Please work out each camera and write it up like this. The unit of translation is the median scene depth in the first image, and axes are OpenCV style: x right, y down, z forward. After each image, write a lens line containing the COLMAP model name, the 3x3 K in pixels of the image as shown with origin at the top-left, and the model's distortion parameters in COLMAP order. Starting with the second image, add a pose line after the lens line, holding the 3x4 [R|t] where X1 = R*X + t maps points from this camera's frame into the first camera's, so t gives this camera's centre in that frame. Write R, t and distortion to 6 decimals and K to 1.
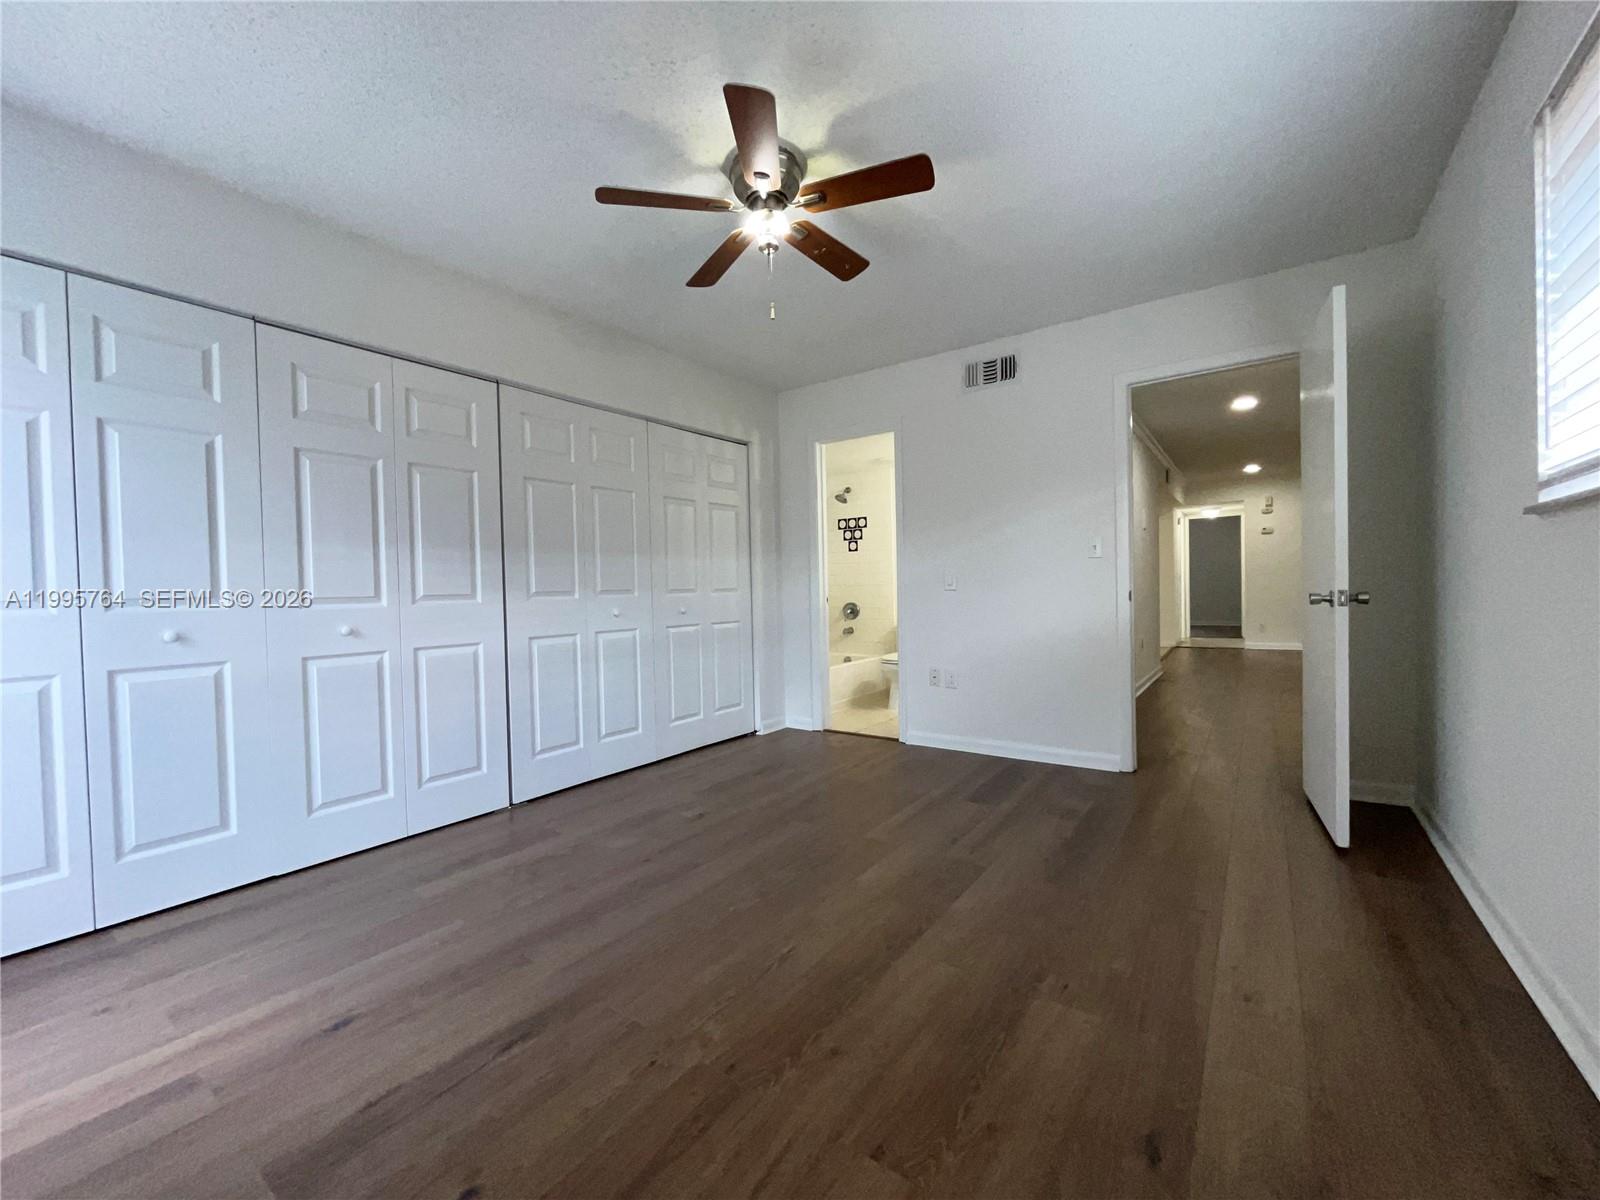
lens RADIAL K [[647.7, 0, 796.5], [0, 647.7, 600.4], [0, 0, 1]] dist [-0.001489, -0.000708]
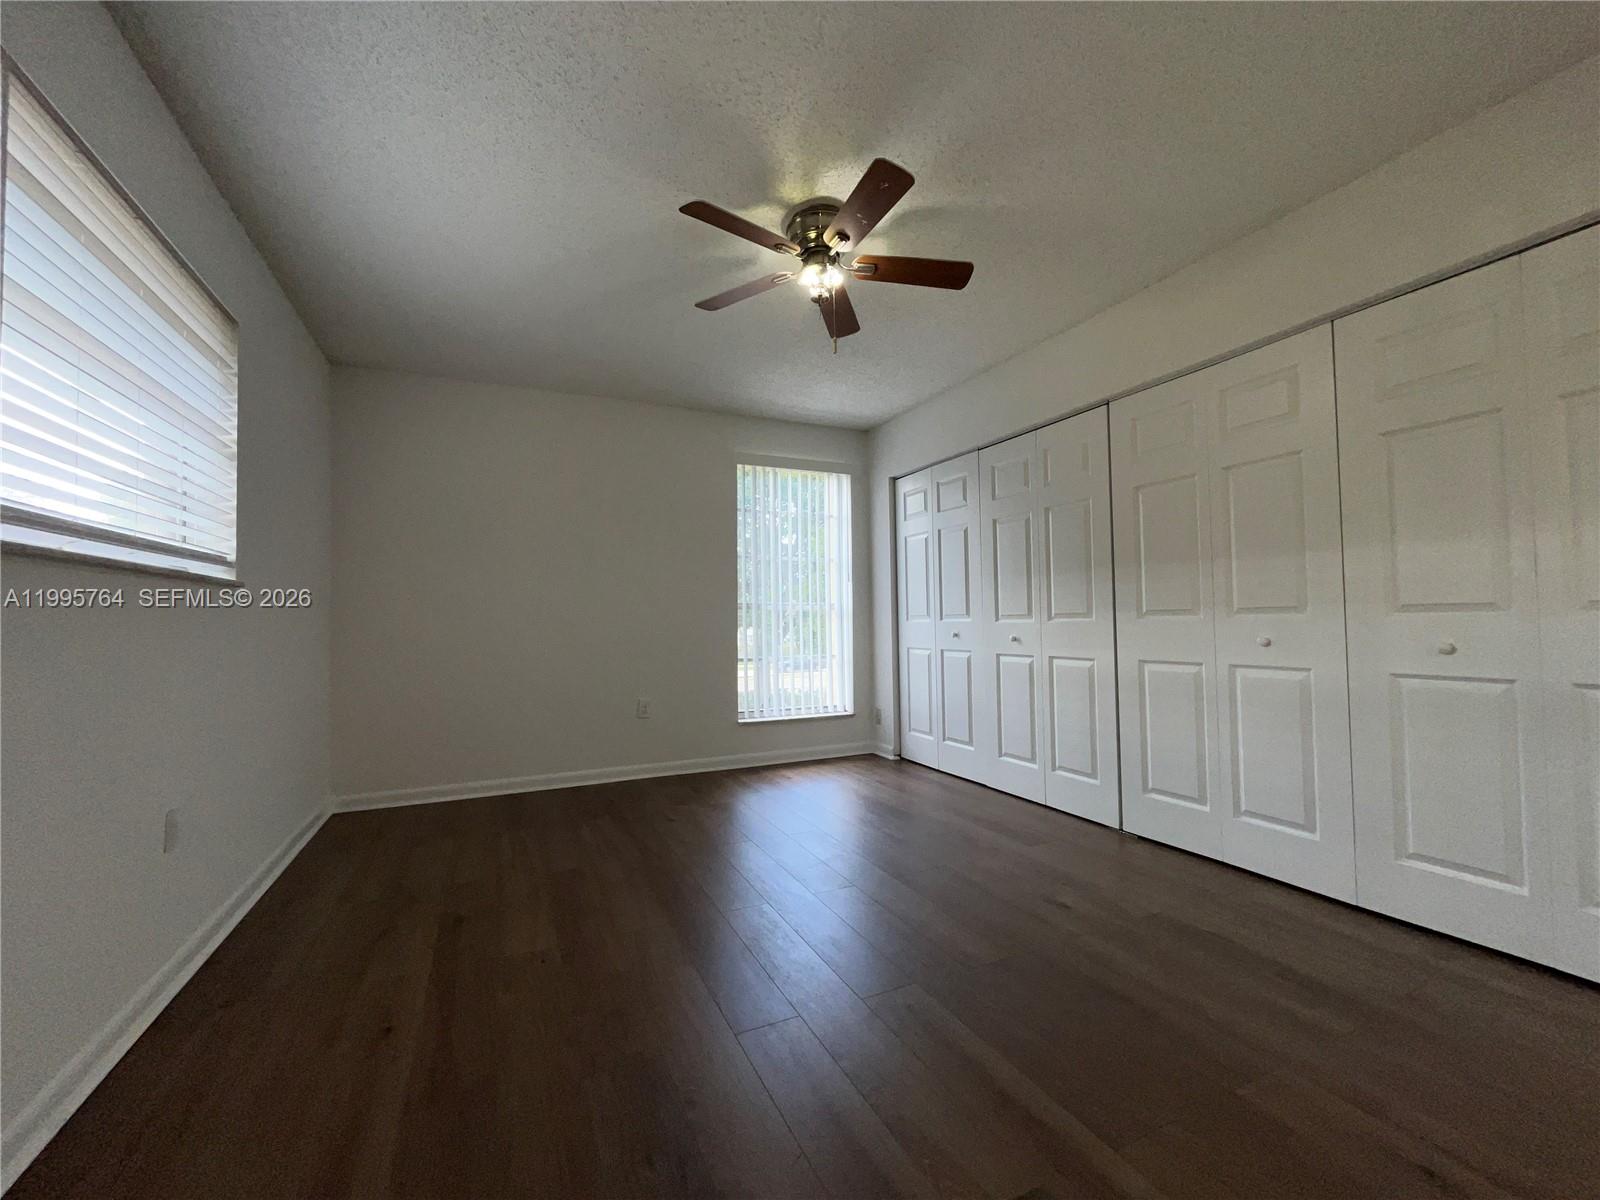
lens RADIAL K [[649.3, 0, 795.5], [0, 649.3, 601.3], [0, 0, 1]] dist [-0.002676, -0.000221]
pose [[-0.492546, 0.001665, -0.870285, 0.584067], [0.007432, 0.999970, -0.002293, -0.026004], [0.870255, -0.007597, -0.492544, 0.953227]]
